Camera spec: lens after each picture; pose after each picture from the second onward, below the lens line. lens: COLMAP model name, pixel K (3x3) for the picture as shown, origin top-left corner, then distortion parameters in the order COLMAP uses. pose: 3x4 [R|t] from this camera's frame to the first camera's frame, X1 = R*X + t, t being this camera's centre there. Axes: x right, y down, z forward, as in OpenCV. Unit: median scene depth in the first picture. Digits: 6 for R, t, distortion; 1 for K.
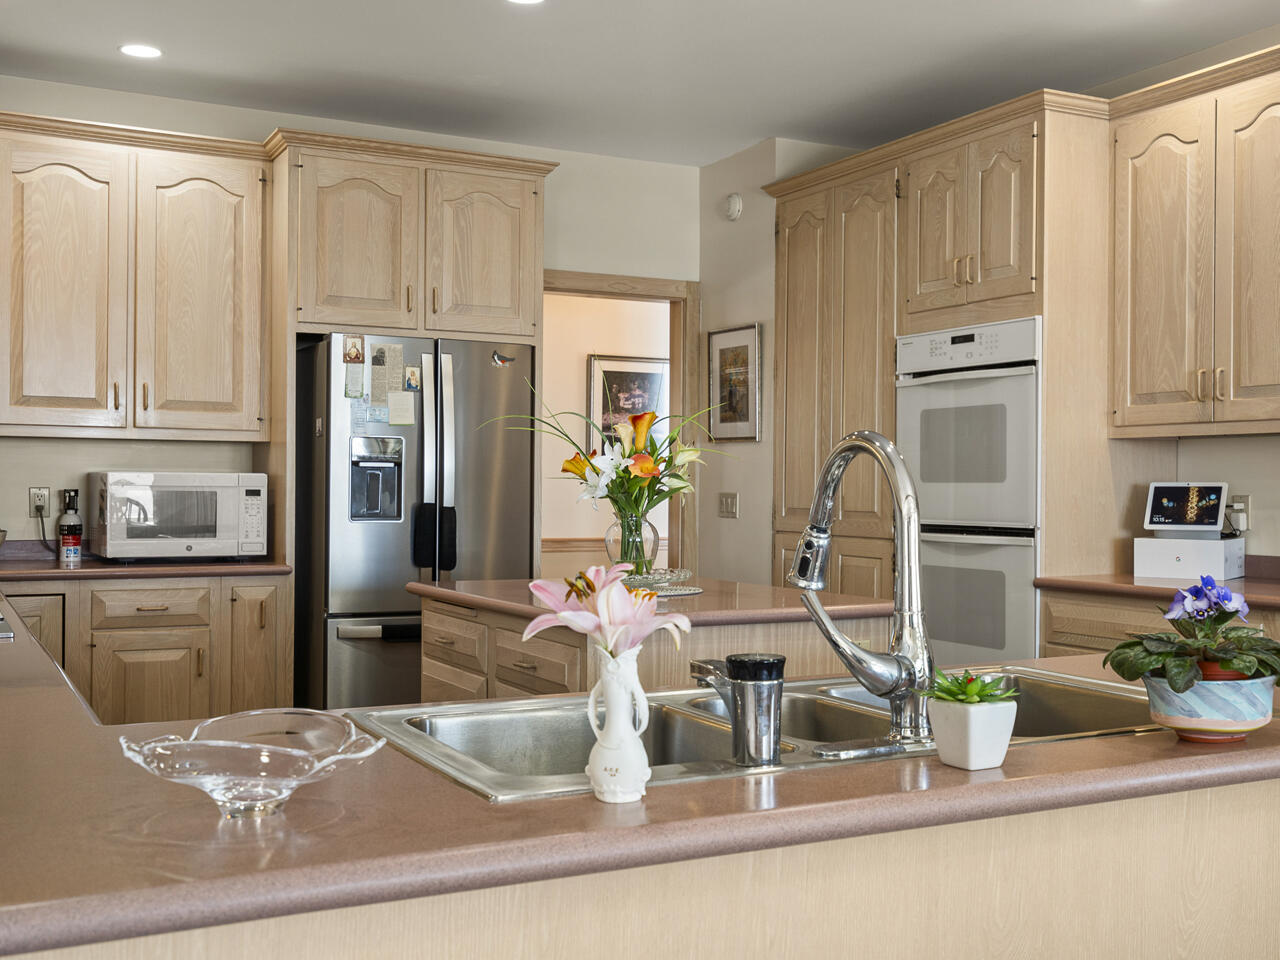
lens RADIAL K [[1423.1, 0, 726.0], [0, 1423.1, 481.5], [0, 0, 1]] dist [0.002494, 0.000142]
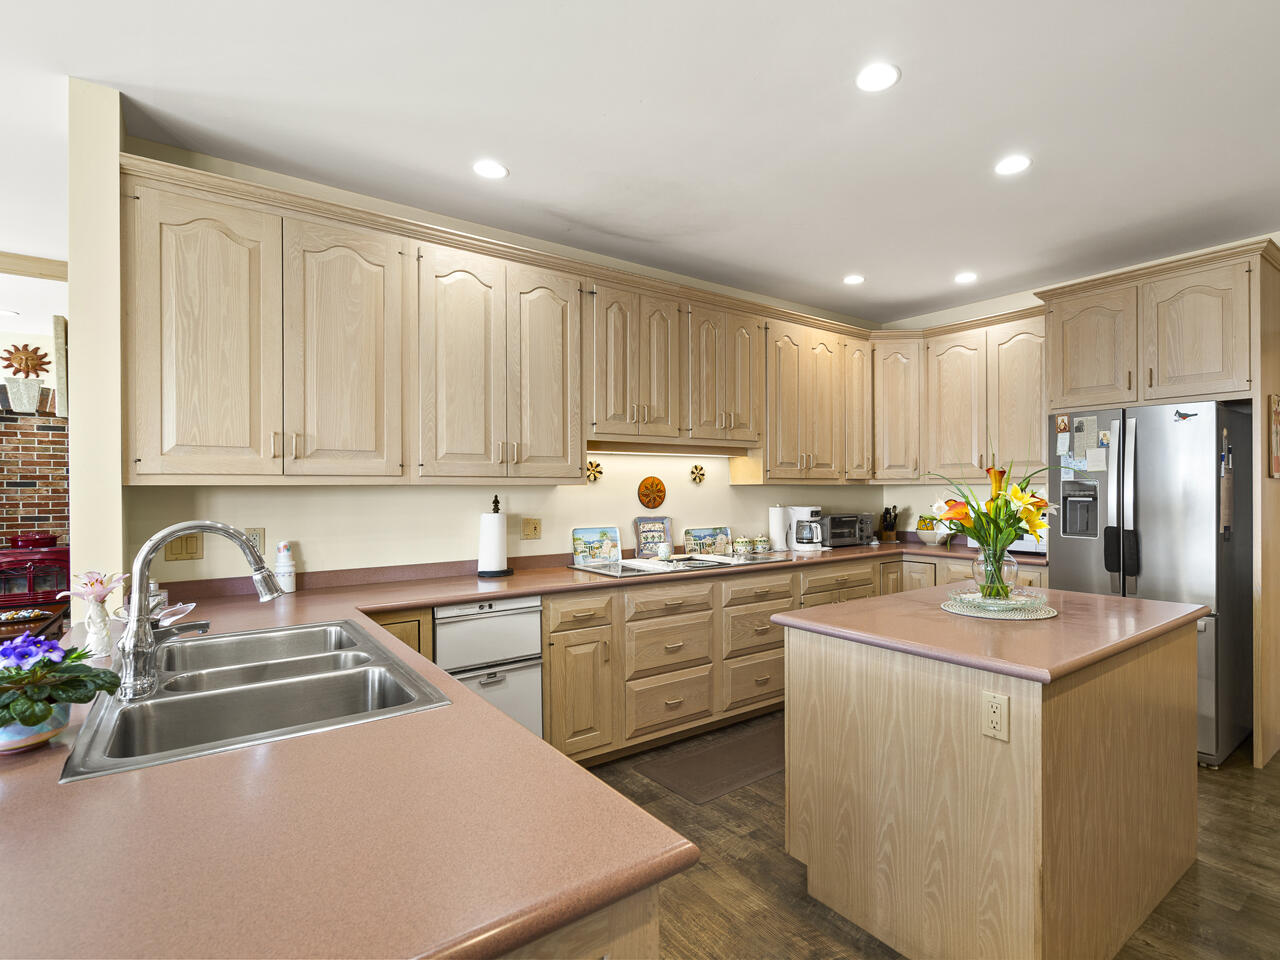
lens RADIAL K [[648.0, 0, 719.7], [0, 648.0, 488.9], [0, 0, 1]] dist [-0.008247, -0.000165]
pose [[0.172176, -0.007134, -0.985040, 0.354168], [0.009060, 0.999943, -0.005659, -0.021850], [0.985025, -0.007950, 0.172231, 0.509757]]
